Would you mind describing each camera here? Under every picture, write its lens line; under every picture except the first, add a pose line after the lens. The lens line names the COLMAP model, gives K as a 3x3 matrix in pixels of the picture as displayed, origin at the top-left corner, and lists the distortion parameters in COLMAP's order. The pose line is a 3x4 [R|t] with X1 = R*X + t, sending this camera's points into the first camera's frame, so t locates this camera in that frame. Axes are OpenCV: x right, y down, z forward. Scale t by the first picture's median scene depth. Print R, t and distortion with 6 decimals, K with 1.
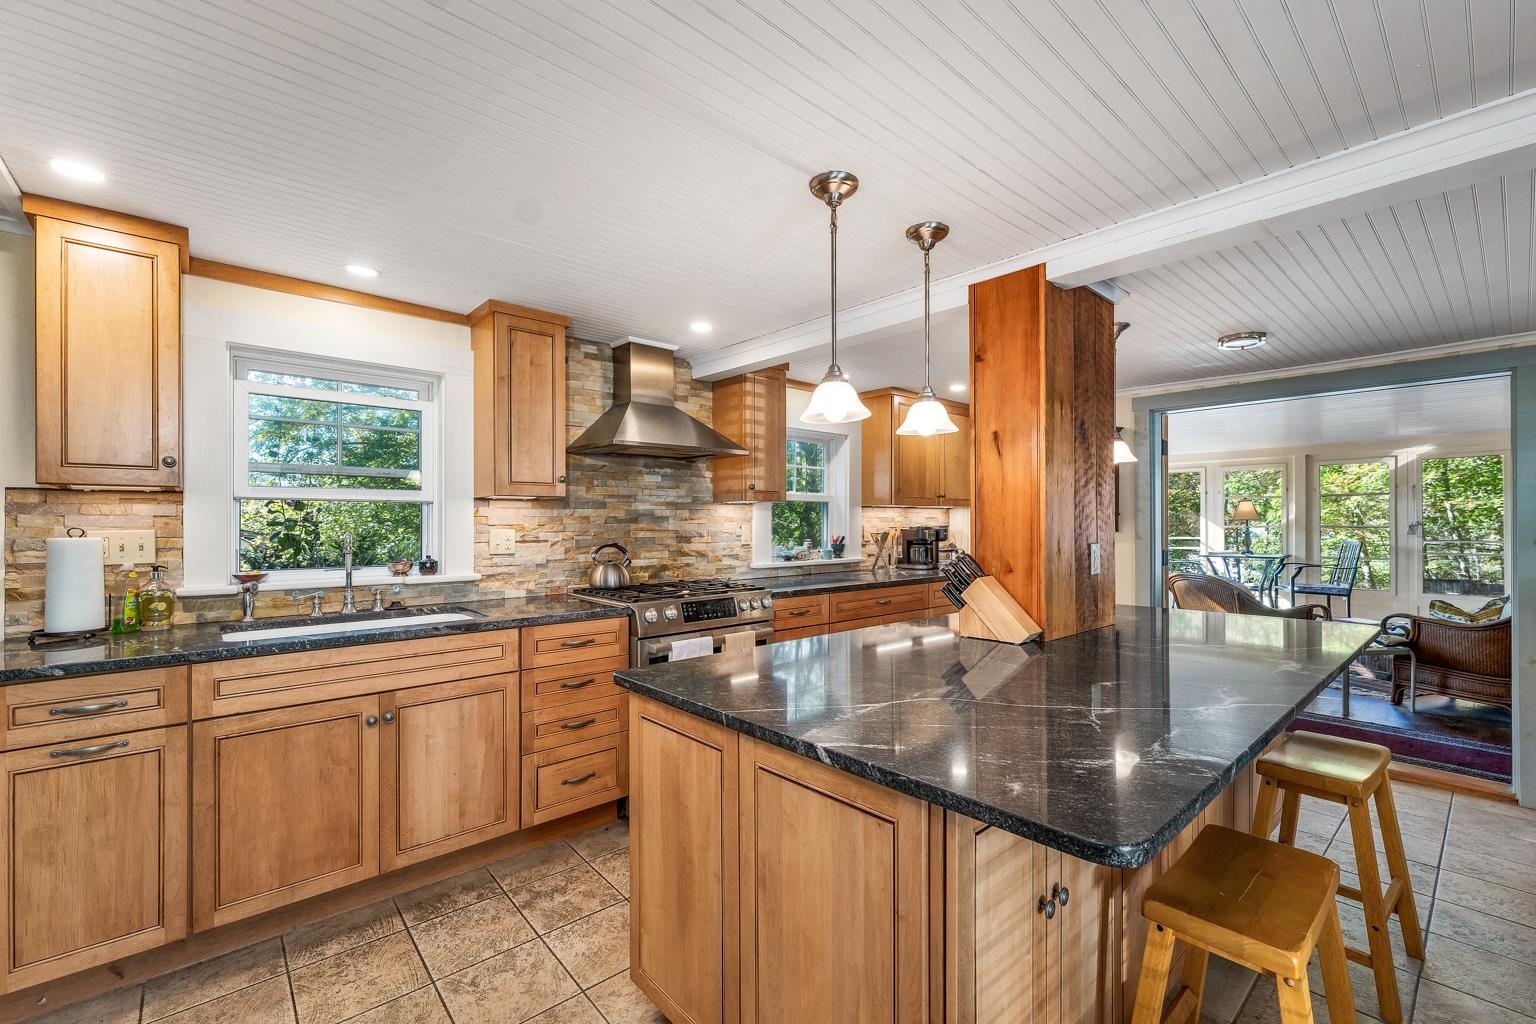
lens RADIAL K [[641.2, 0, 750.6], [0, 641.2, 528.3], [0, 0, 1]] dist [0.001325, 0.000931]
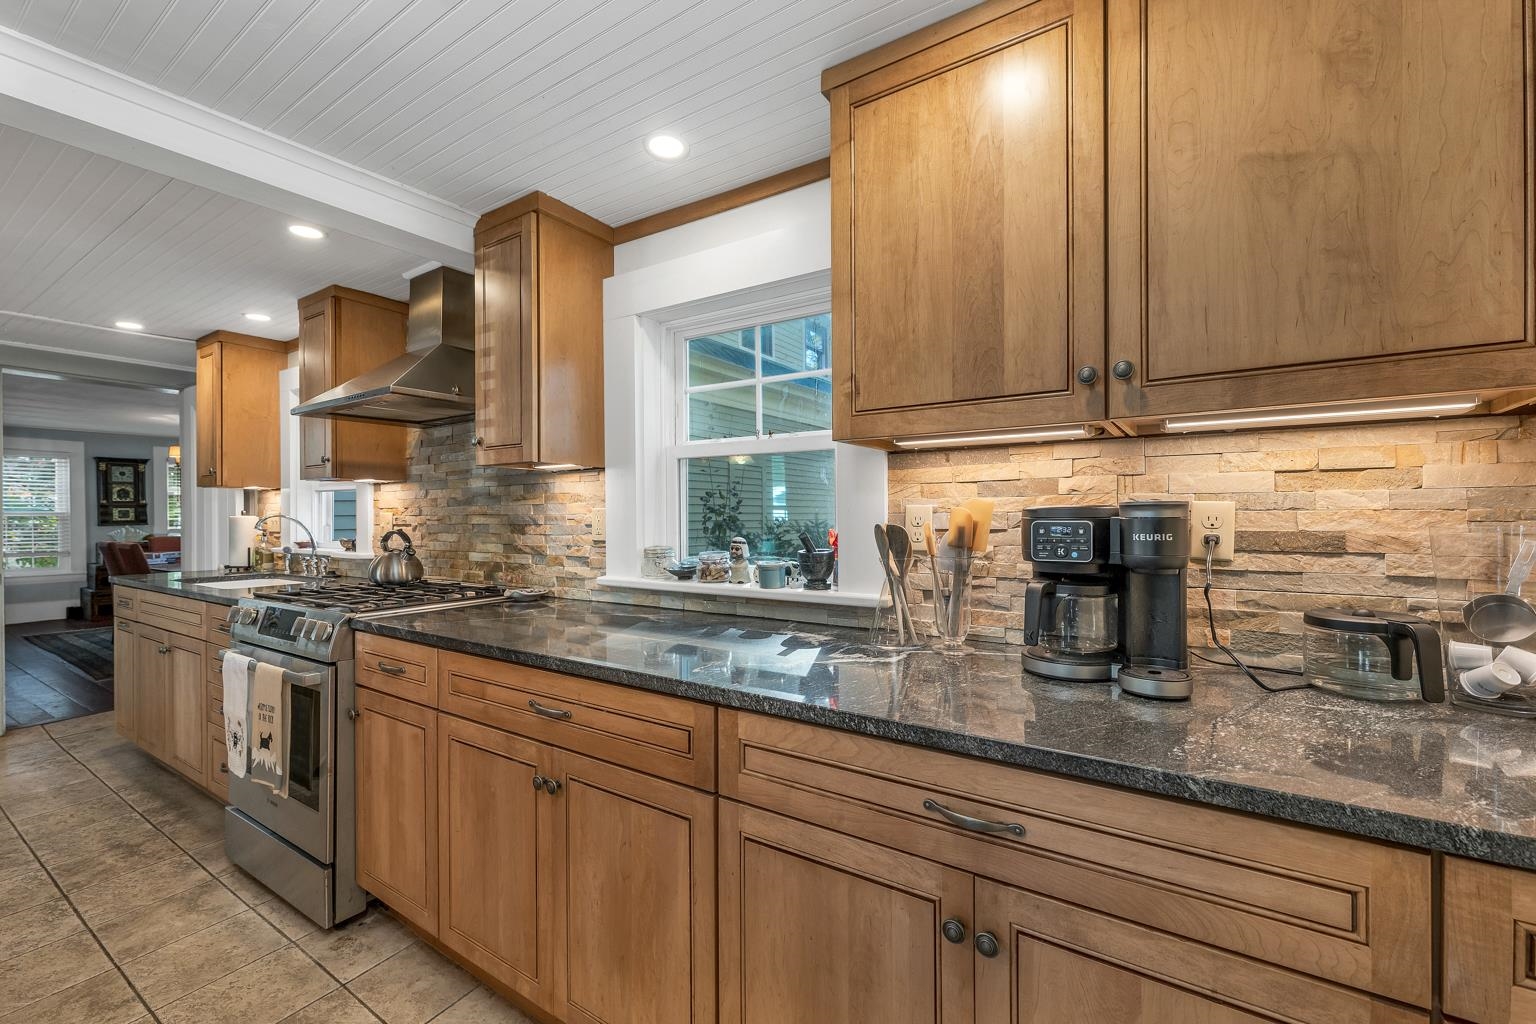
lens RADIAL K [[641.2, 0, 769.4], [0, 641.2, 516.2], [0, 0, 1]] dist [0.001325, 0.000931]
pose [[0.280825, 0.004851, -0.959747, 0.843826], [-0.004575, 0.999983, 0.003715, 0.000959], [0.959748, 0.003347, 0.280843, 1.431511]]
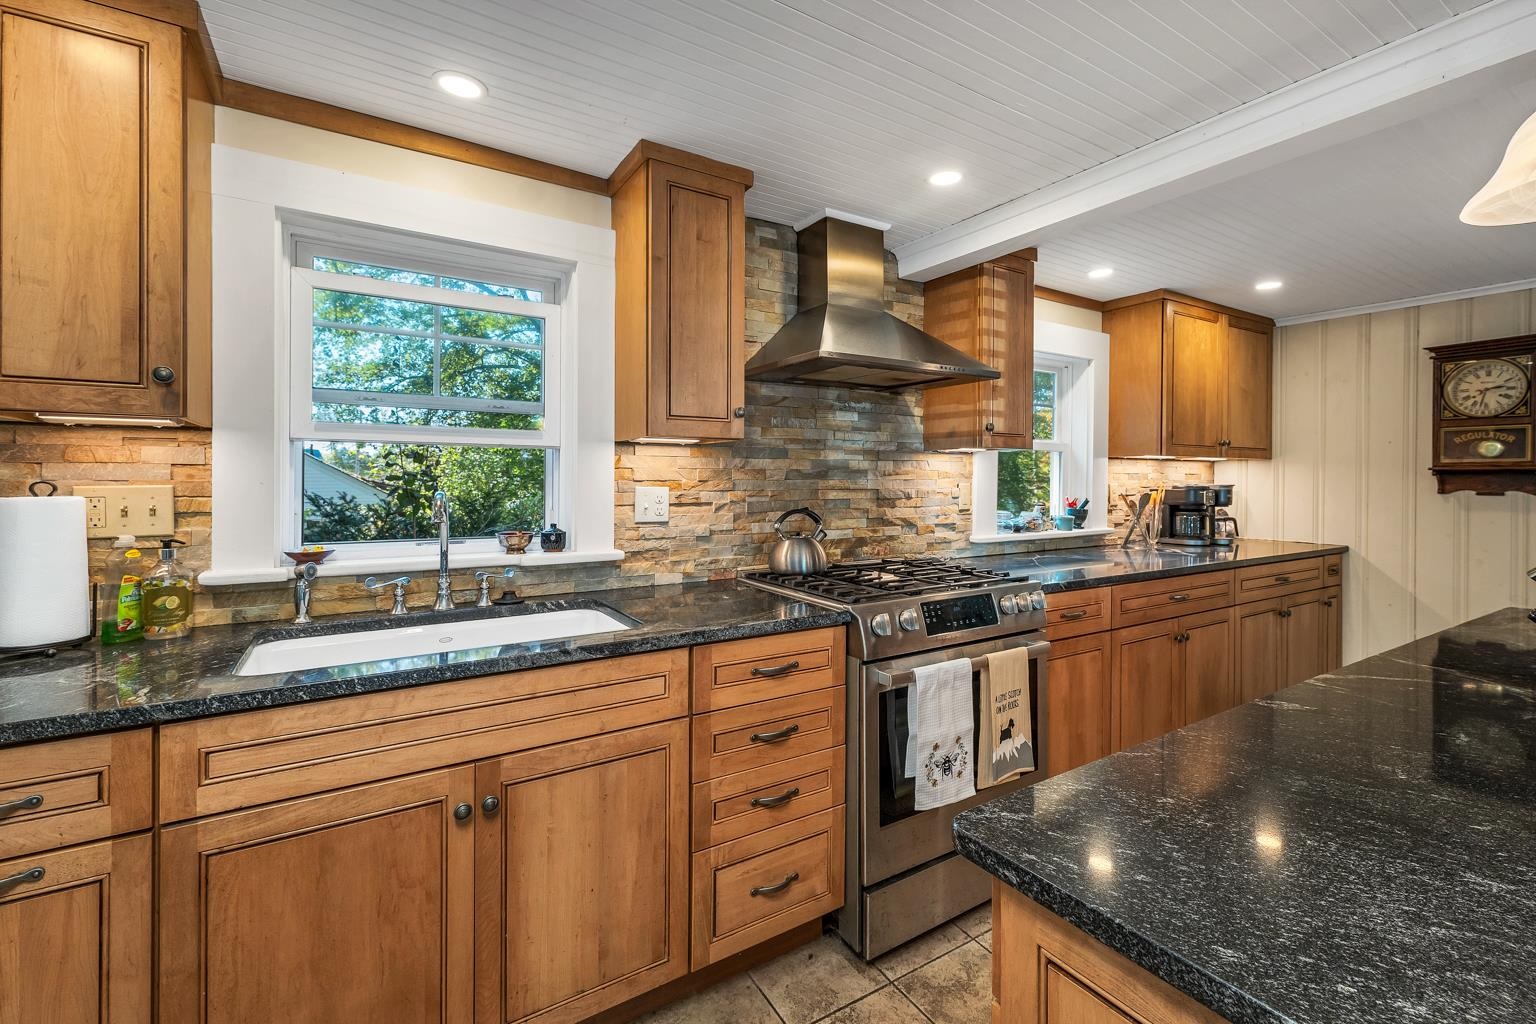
lens RADIAL K [[641.2, 0, 748.7], [0, 641.2, 490.8], [0, 0, 1]] dist [0.001325, 0.000931]
pose [[0.985336, 0.008186, -0.170429, -0.179715], [-0.006630, 0.999931, 0.009698, -0.001701], [0.170497, -0.008426, 0.985322, 0.359889]]
